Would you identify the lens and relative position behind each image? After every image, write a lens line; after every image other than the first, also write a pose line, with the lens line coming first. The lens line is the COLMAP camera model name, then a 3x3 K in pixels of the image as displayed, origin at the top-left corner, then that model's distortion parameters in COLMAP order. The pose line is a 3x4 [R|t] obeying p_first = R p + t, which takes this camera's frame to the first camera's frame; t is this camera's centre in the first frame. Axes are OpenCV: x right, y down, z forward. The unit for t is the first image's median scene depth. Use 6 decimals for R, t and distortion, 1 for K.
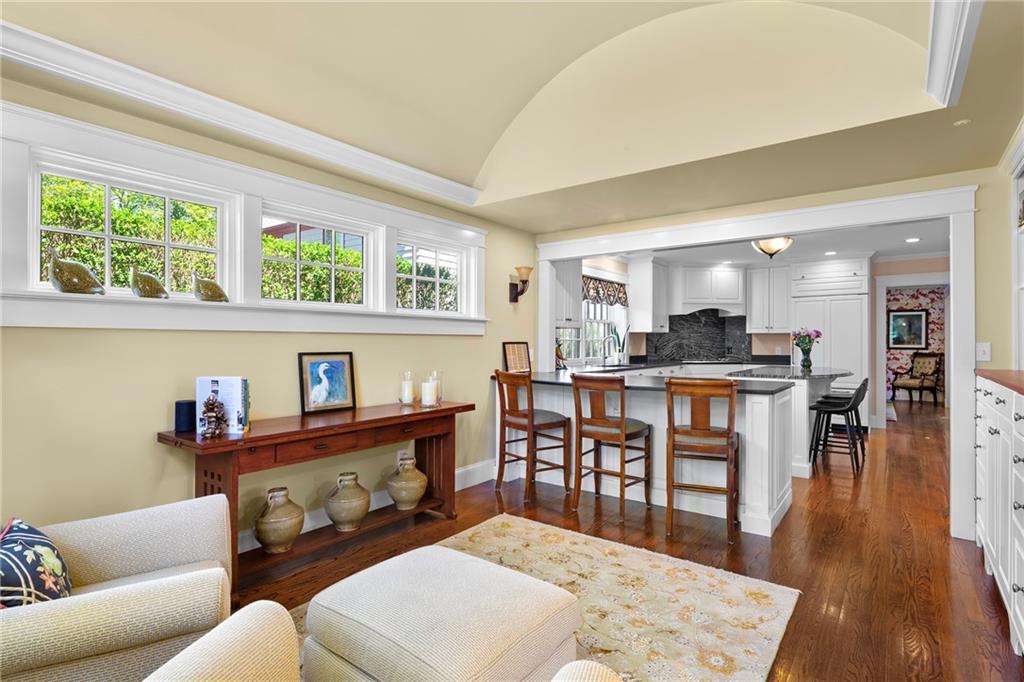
lens RADIAL K [[506.9, 0, 513.3], [0, 506.9, 346.8], [0, 0, 1]] dist [0.008675, -0.006268]
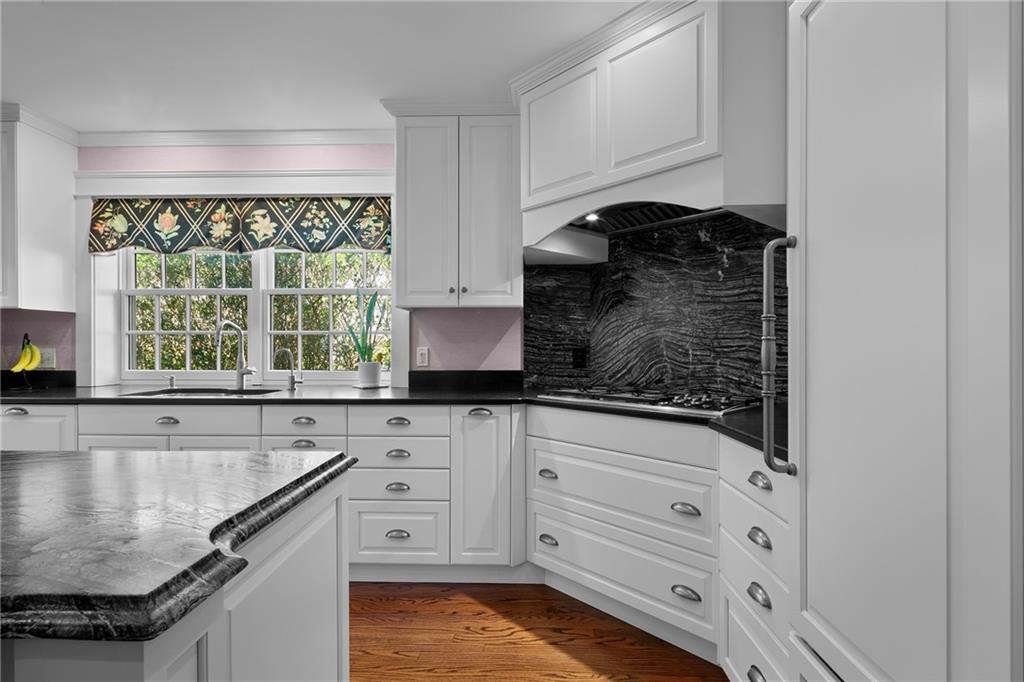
lens RADIAL K [[506.9, 0, 515.8], [0, 506.9, 346.2], [0, 0, 1]] dist [0.008675, -0.006268]
pose [[0.579202, -0.001513, -0.815183, 0.594548], [-0.005150, 0.999972, -0.005515, 0.000169], [0.815168, 0.007393, 0.579178, 0.820305]]
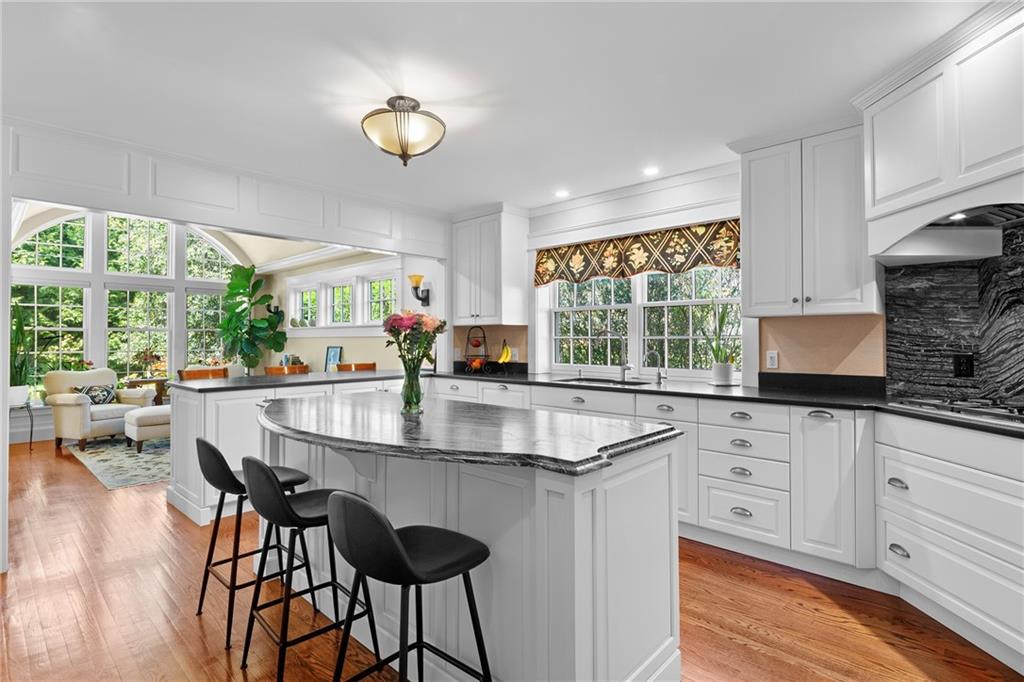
lens RADIAL K [[506.9, 0, 513.0], [0, 506.9, 335.5], [0, 0, 1]] dist [0.008675, -0.006268]
pose [[-0.106004, -0.010665, -0.994309, 0.683680], [-0.007389, 0.999923, -0.009938, -0.008190], [0.994338, 0.006294, -0.106074, 0.816832]]
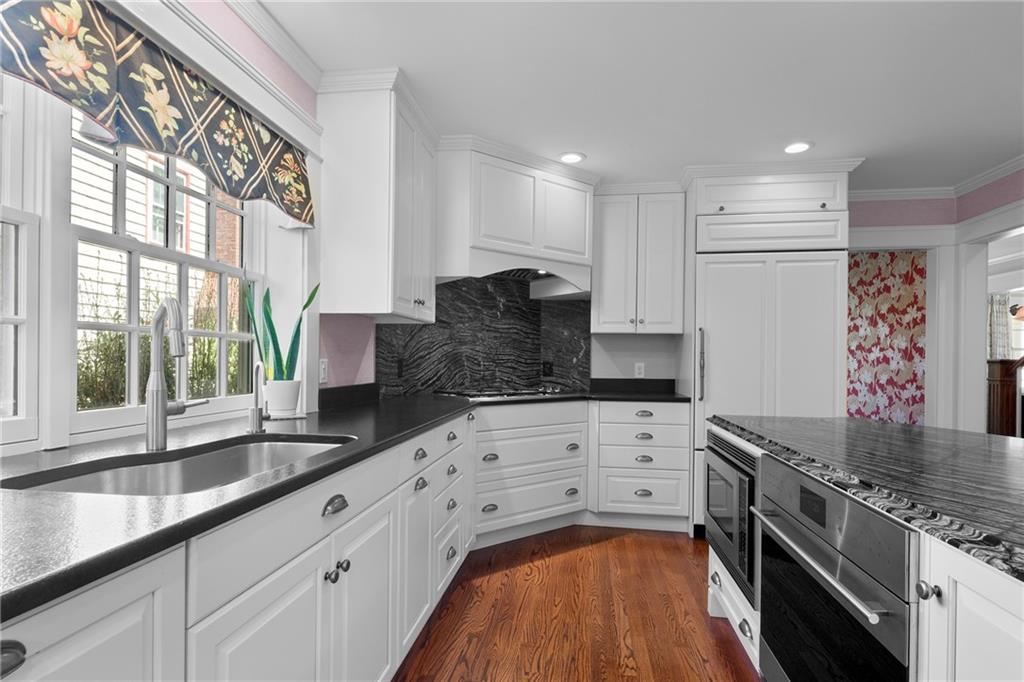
lens RADIAL K [[506.9, 0, 511.5], [0, 506.9, 360.3], [0, 0, 1]] dist [0.008675, -0.006268]
pose [[0.875825, 0.005826, 0.482594, 0.178253], [-0.004324, 0.999982, -0.004225, 0.000817], [-0.482610, 0.001613, 0.875834, 0.657454]]
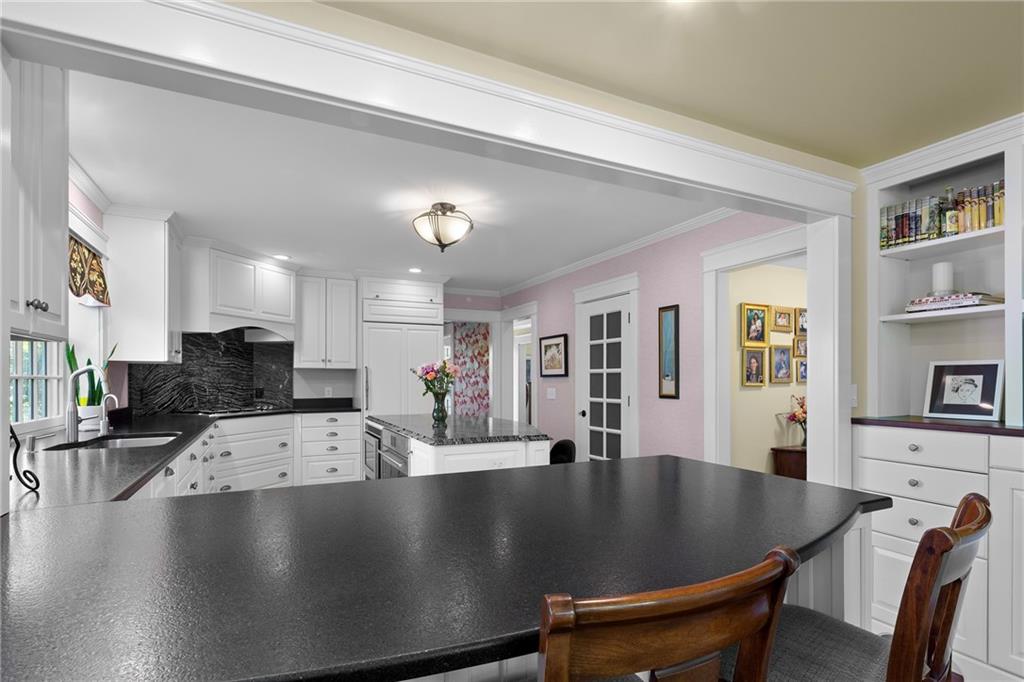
lens RADIAL K [[506.9, 0, 513.6], [0, 506.9, 381.7], [0, 0, 1]] dist [0.008675, -0.006268]
pose [[0.451917, -0.005222, 0.892045, -0.020779], [0.008004, 0.999966, 0.001799, -0.007212], [-0.892024, 0.006326, 0.451943, 0.445486]]
